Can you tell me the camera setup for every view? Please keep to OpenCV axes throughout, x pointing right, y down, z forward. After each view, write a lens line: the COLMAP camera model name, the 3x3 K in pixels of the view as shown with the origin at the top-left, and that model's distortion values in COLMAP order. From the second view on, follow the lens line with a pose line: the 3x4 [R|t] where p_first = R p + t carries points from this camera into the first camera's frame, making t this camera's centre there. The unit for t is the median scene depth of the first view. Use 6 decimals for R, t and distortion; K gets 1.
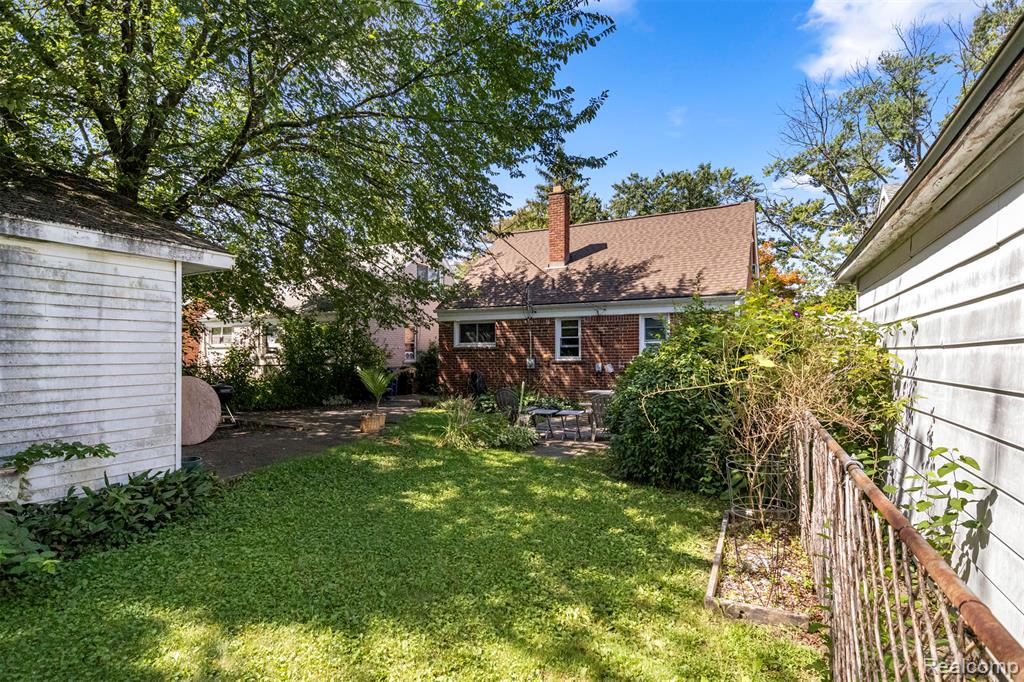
lens RADIAL K [[518.4, 0, 515.5], [0, 518.4, 360.6], [0, 0, 1]] dist [-0.005276, -0.000830]
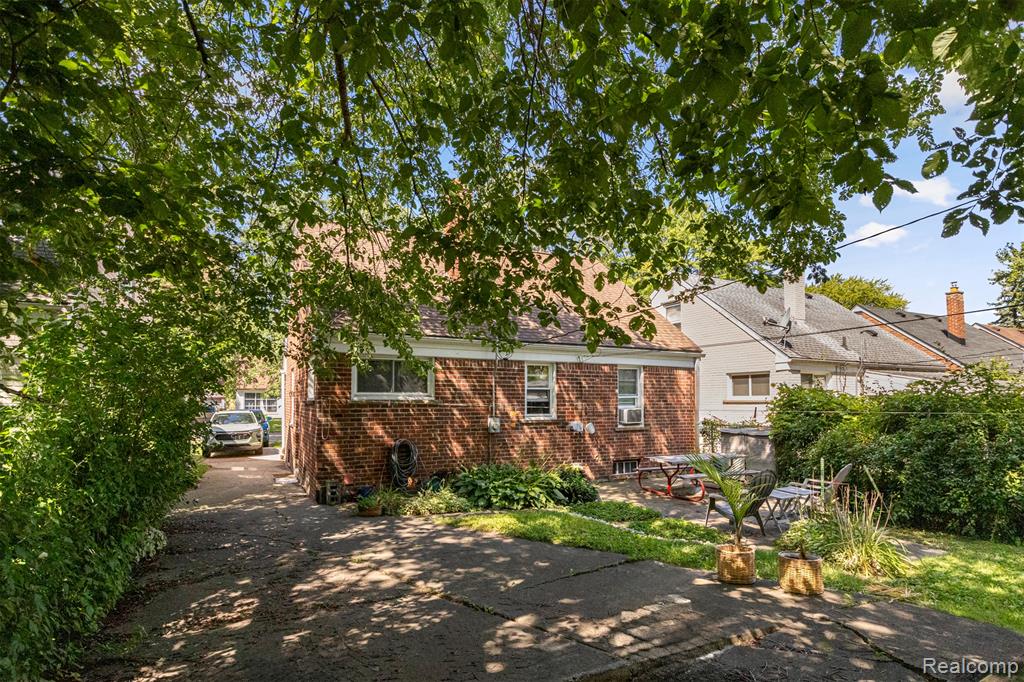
lens RADIAL K [[518.4, 0, 515.5], [0, 518.4, 360.6], [0, 0, 1]] dist [-0.005276, -0.000830]
pose [[0.582343, 0.066613, 0.810209, -0.588504], [0.007289, 0.996169, -0.087142, -0.021735], [-0.812910, 0.056652, 0.579627, 0.653875]]
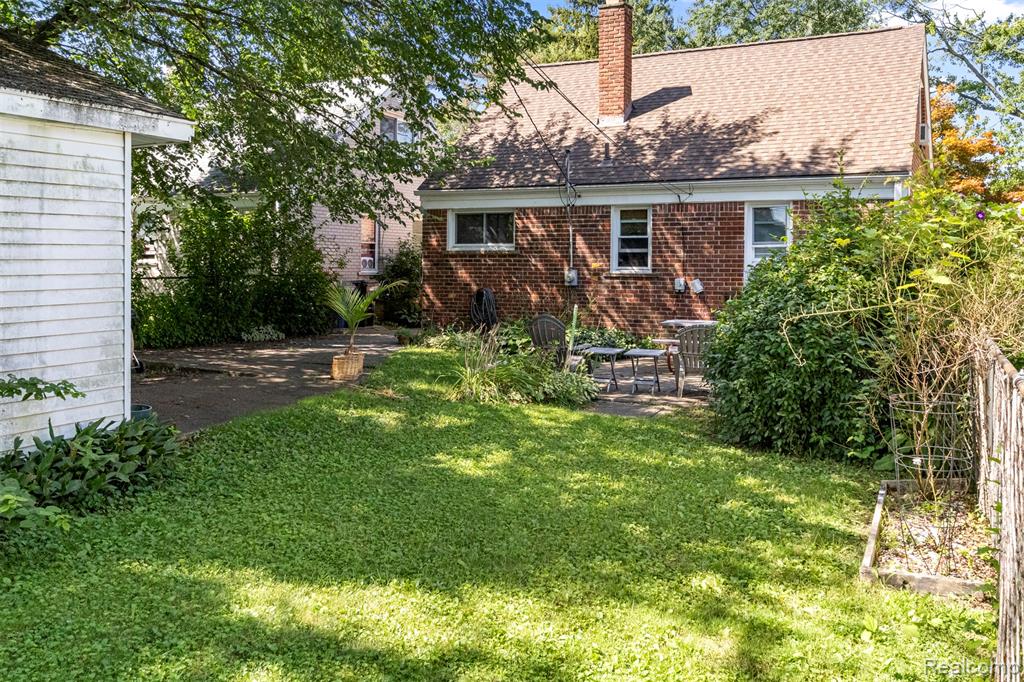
lens RADIAL K [[886.5, 0, 514.4], [0, 886.5, 286.2], [0, 0, 1]] dist [-0.034129, -0.013628]
pose [[0.999974, 0.007217, -0.000669, -0.044178], [-0.007205, 0.999847, 0.015924, -0.000548], [0.000784, -0.015919, 0.999873, -0.091429]]
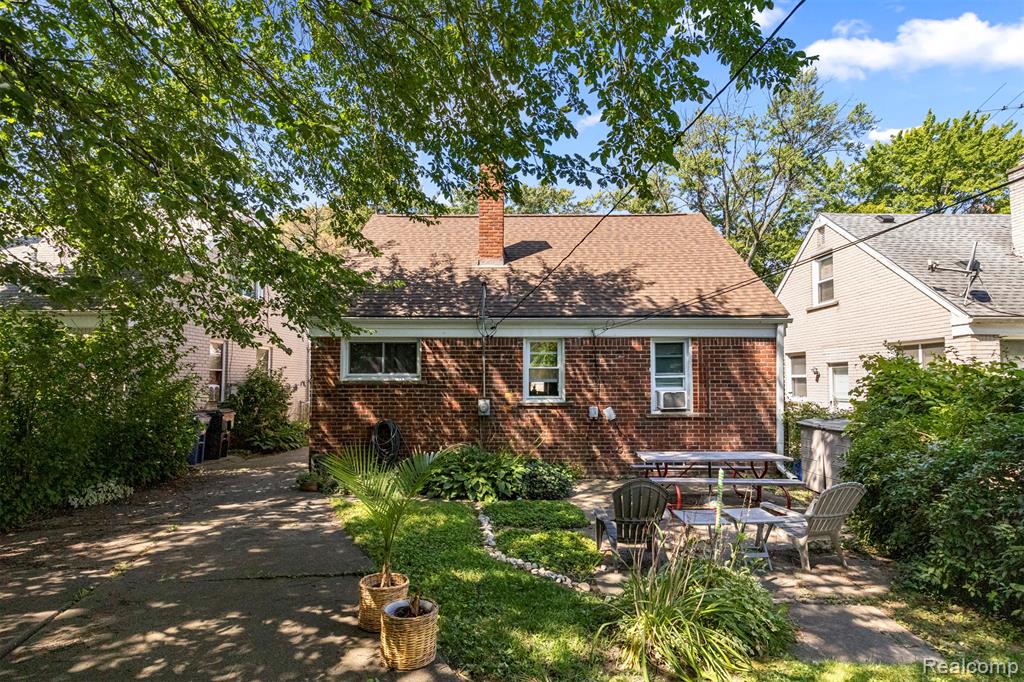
lens RADIAL K [[518.4, 0, 515.5], [0, 518.4, 360.6], [0, 0, 1]] dist [-0.005276, -0.000830]
pose [[0.888727, 0.017353, 0.458109, -0.265114], [0.003089, 0.999034, -0.043835, -0.027114], [-0.458427, 0.040373, 0.887815, 0.463822]]
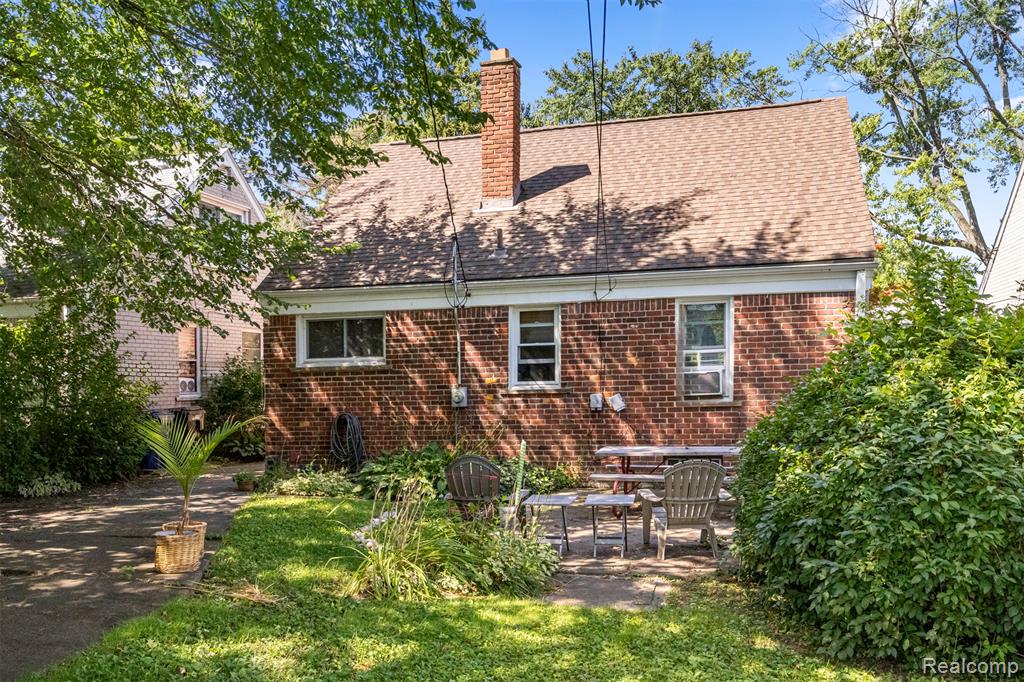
lens RADIAL K [[892.9, 0, 515.9], [0, 892.9, 392.9], [0, 0, 1]] dist [-0.032778, -0.011500]
pose [[0.979721, -0.023978, 0.198927, -0.103621], [0.022432, 0.999698, 0.010021, -0.006480], [-0.199107, -0.005356, 0.979963, 0.154770]]
